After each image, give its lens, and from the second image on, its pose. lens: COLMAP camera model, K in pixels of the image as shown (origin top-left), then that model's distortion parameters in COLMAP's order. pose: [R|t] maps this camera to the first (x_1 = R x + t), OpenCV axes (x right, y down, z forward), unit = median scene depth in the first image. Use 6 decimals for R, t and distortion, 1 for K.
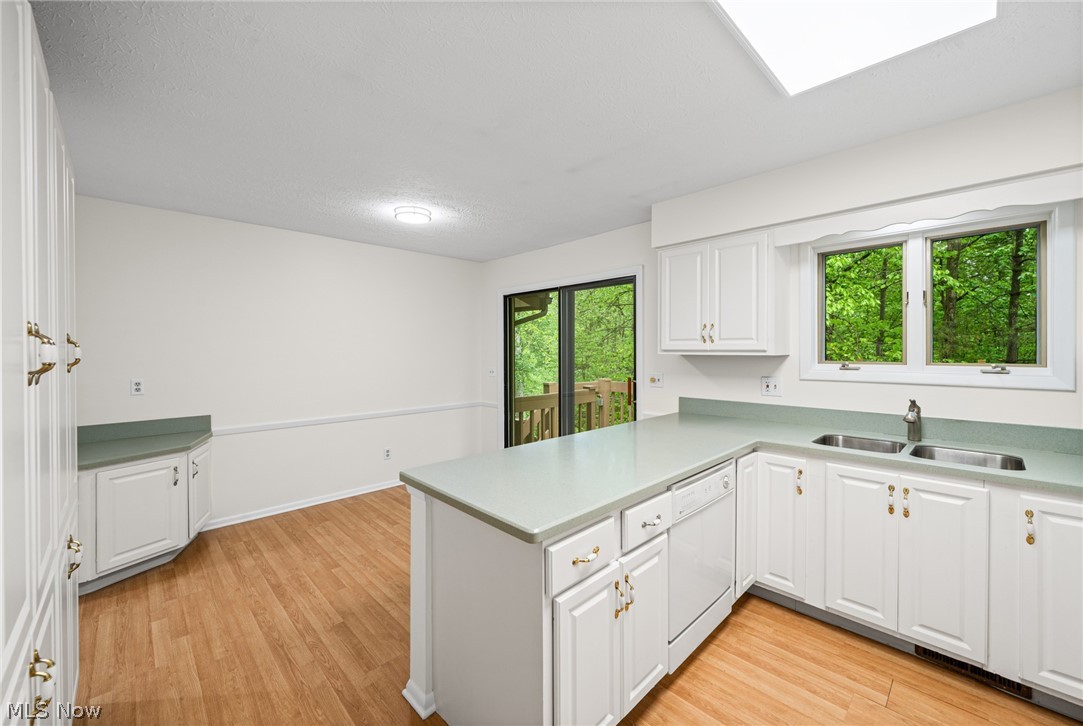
lens RADIAL K [[428.4, 0, 542.6], [0, 428.4, 356.3], [0, 0, 1]] dist [-0.006435, 0.000832]
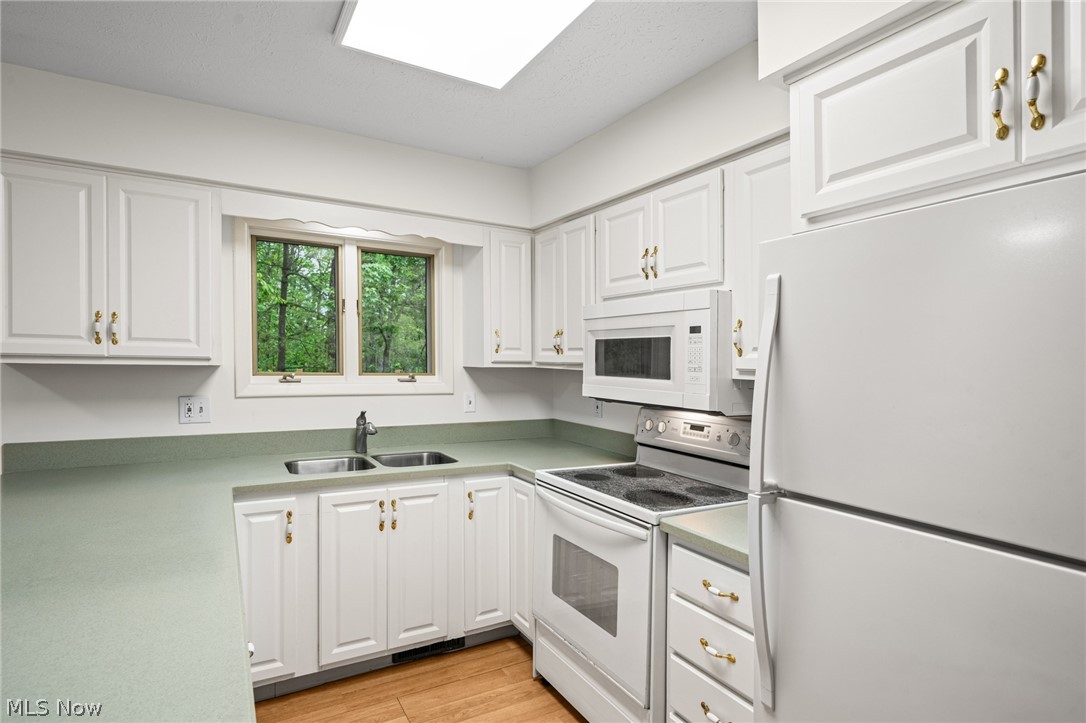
lens RADIAL K [[562.5, 0, 535.4], [0, 562.5, 365.1], [0, 0, 1]] dist [-0.000222, -0.001358]
pose [[0.244239, 0.001066, 0.969715, -0.220299], [-0.001906, 0.999998, -0.000619, -0.002941], [-0.969713, -0.001697, 0.244240, 0.235423]]
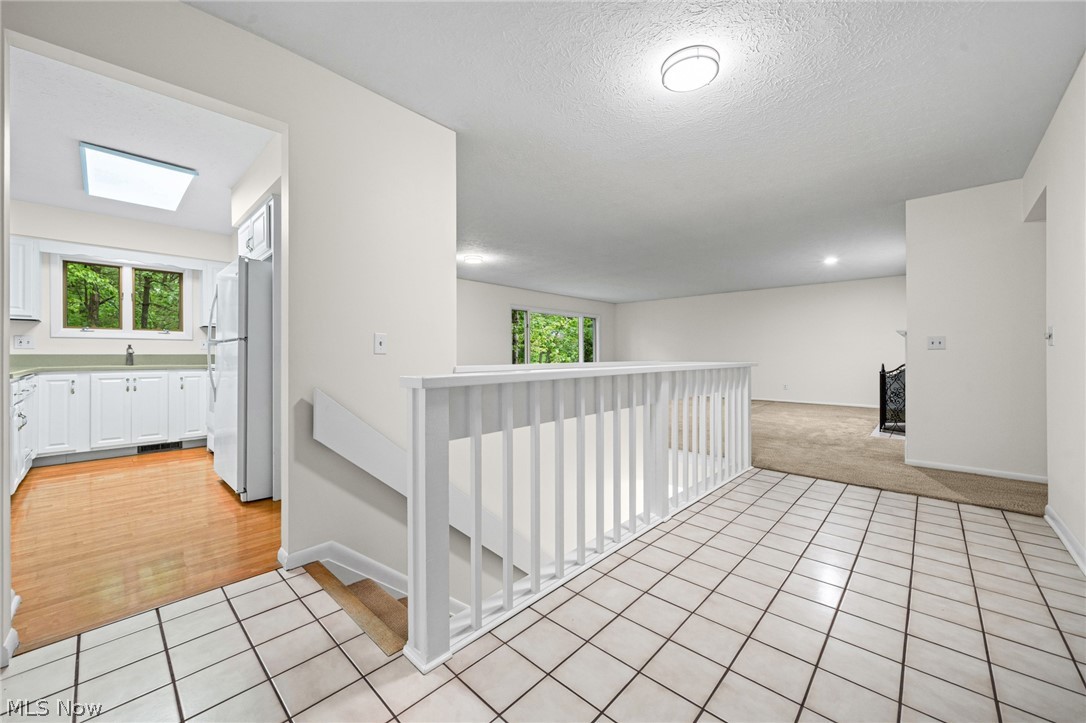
lens RADIAL K [[421.9, 0, 545.6], [0, 421.9, 349.0], [0, 0, 1]] dist [-0.002709, -0.000099]
pose [[-0.049282, 0.021809, 0.998547, -0.995277], [0.018058, 0.999618, -0.020941, 0.156633], [-0.998622, 0.016999, -0.049656, -0.718743]]
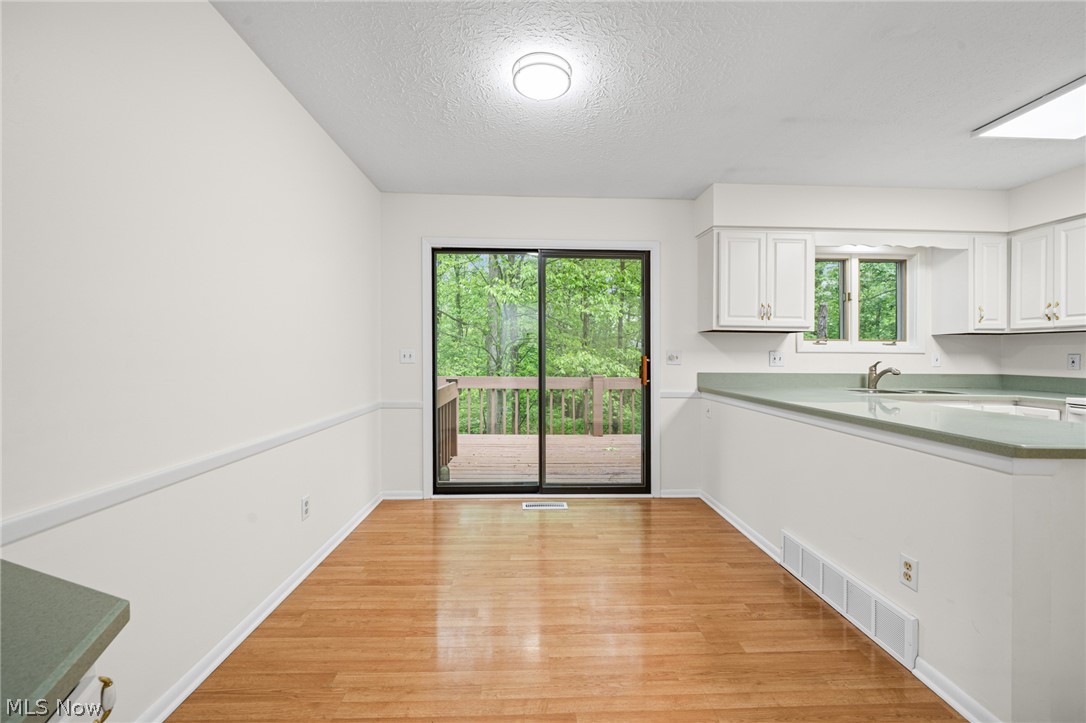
lens RADIAL K [[429.6, 0, 538.8], [0, 429.6, 359.8], [0, 0, 1]] dist [-0.006435, 0.000832]
pose [[0.668217, 0.002289, 0.743963, -0.861428], [0.000122, 0.999995, -0.003186, 0.078464], [-0.743966, 0.002220, 0.668213, 0.687233]]
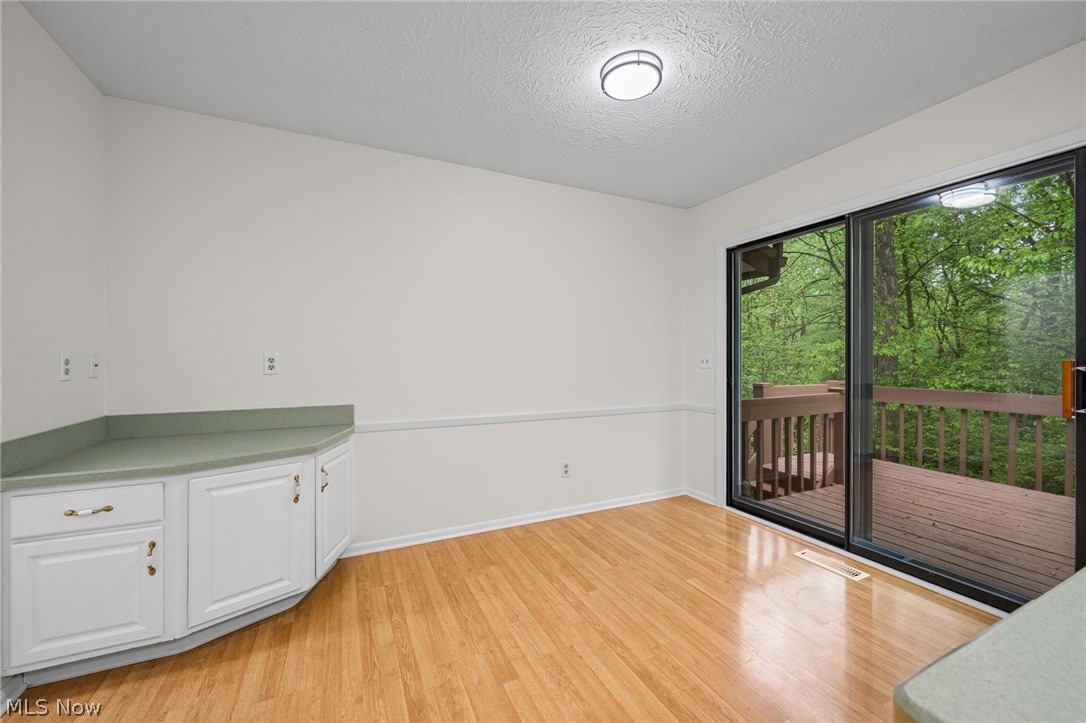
lens RADIAL K [[421.9, 0, 546.1], [0, 421.9, 363.3], [0, 0, 1]] dist [-0.002709, -0.000099]
pose [[0.949344, 0.007474, -0.314150, -0.262439], [-0.008211, 0.999966, -0.001024, 0.074312], [0.314132, 0.003552, 0.949373, 0.474337]]
